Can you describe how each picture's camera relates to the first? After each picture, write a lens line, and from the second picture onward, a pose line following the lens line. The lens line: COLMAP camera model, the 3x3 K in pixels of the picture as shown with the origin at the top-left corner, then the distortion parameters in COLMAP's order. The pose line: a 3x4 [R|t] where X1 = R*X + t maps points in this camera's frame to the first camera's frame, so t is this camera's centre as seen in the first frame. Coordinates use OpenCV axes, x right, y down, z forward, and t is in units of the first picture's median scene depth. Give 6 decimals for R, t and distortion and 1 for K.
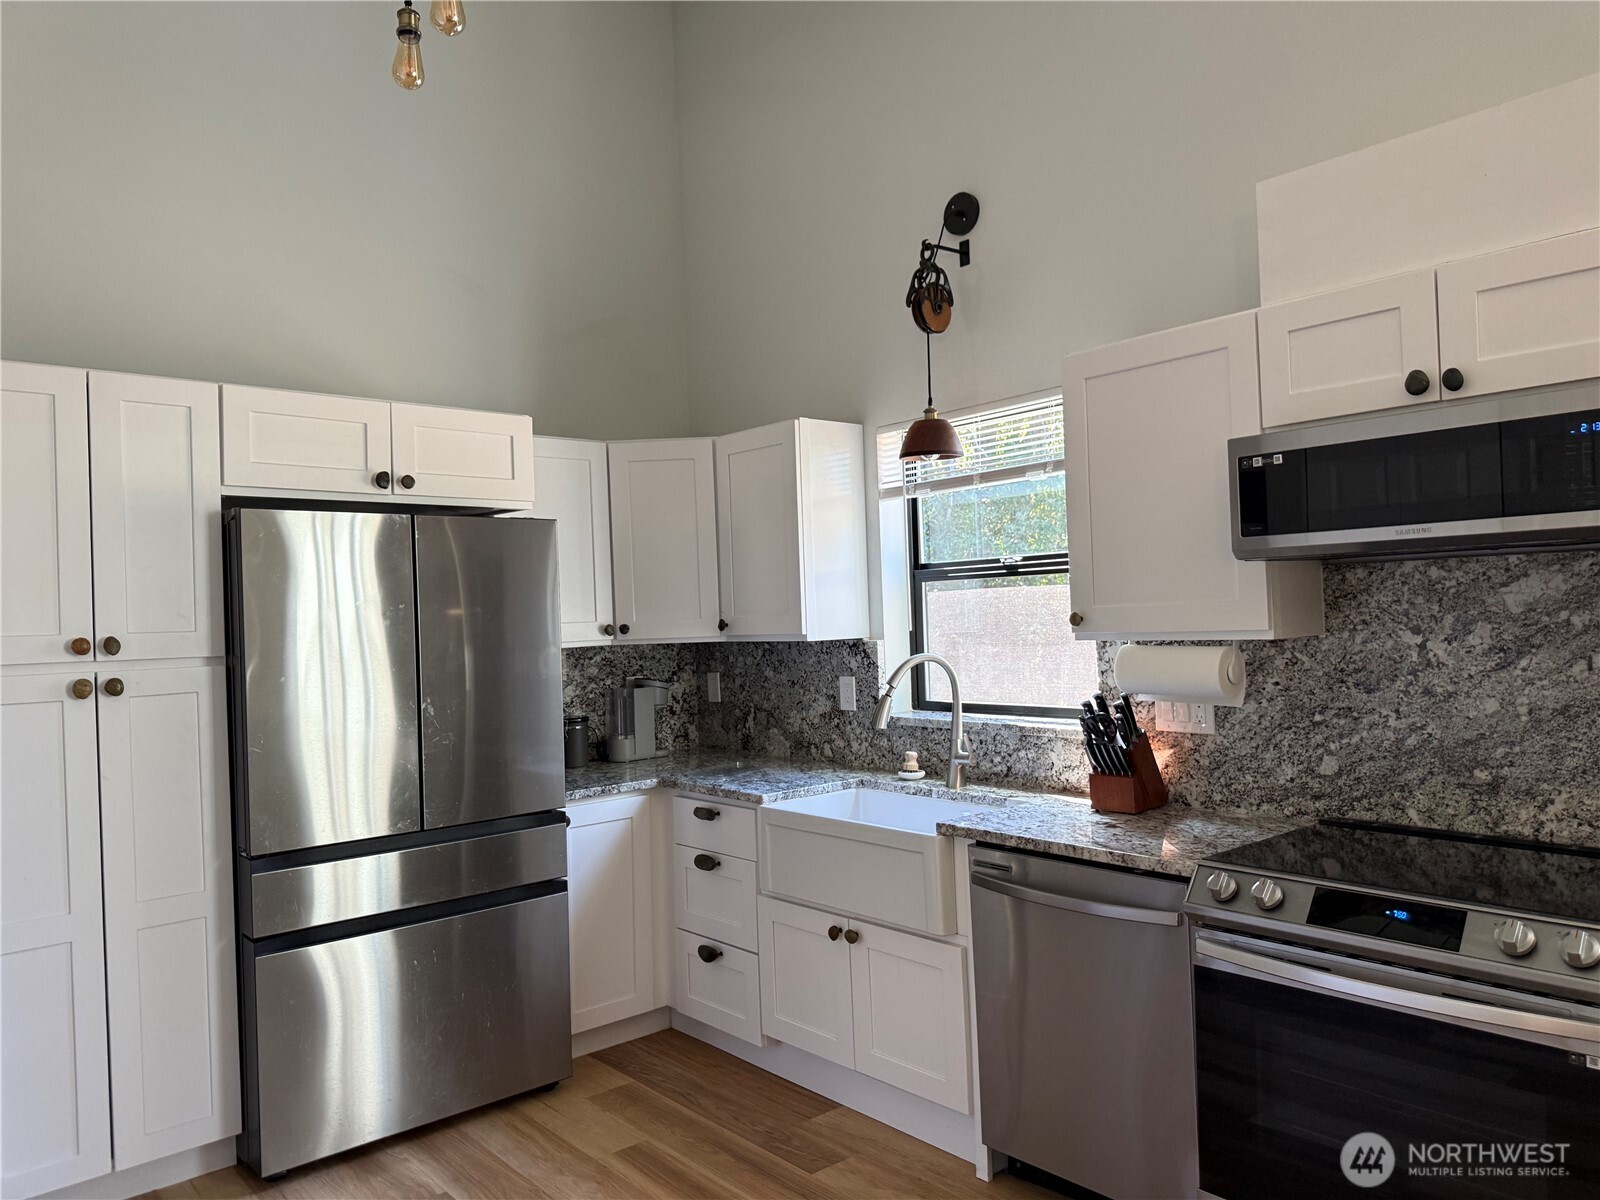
lens RADIAL K [[1108.0, 0, 803.3], [0, 1108.0, 630.1], [0, 0, 1]] dist [0.046051, -0.063091]
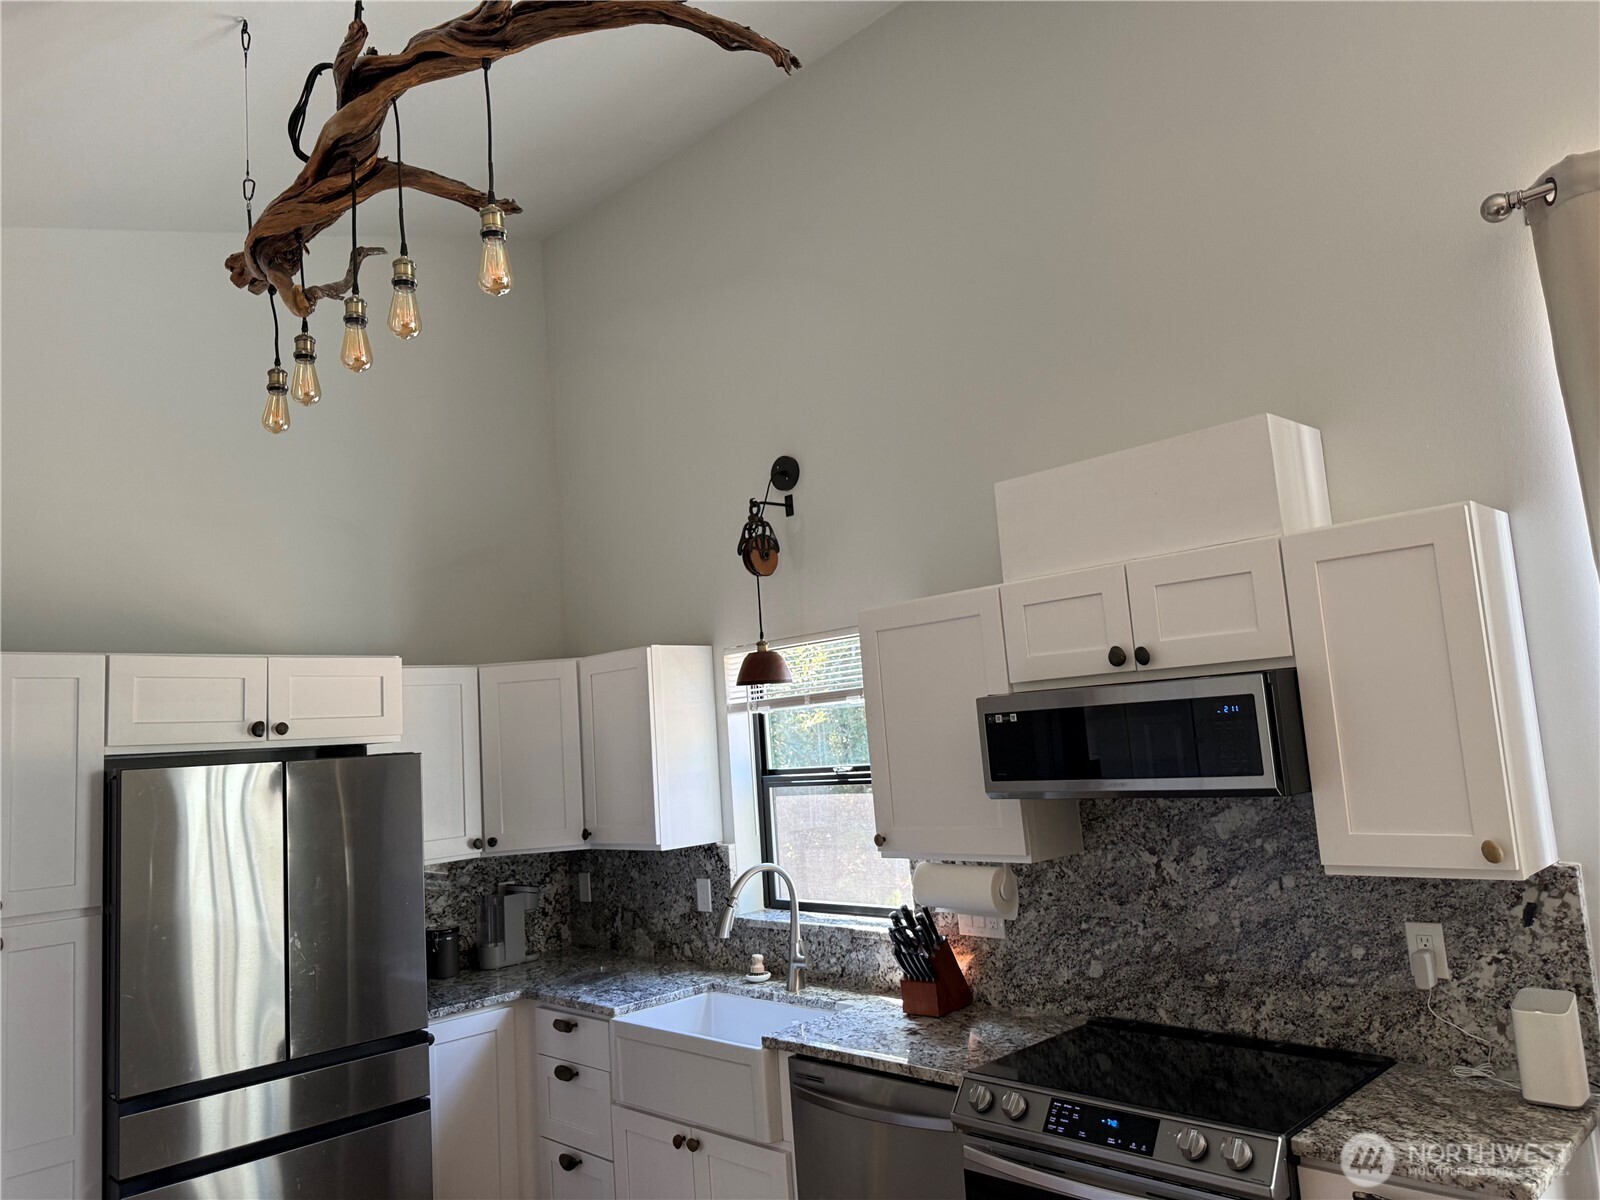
lens RADIAL K [[1119.7, 0, 798.7], [0, 1119.7, 622.8], [0, 0, 1]] dist [0.030562, -0.042342]
pose [[0.997620, -0.027871, 0.063067, 0.086346], [0.035447, 0.991848, -0.122396, -0.083875], [-0.059142, 0.124340, 0.990476, -0.140444]]
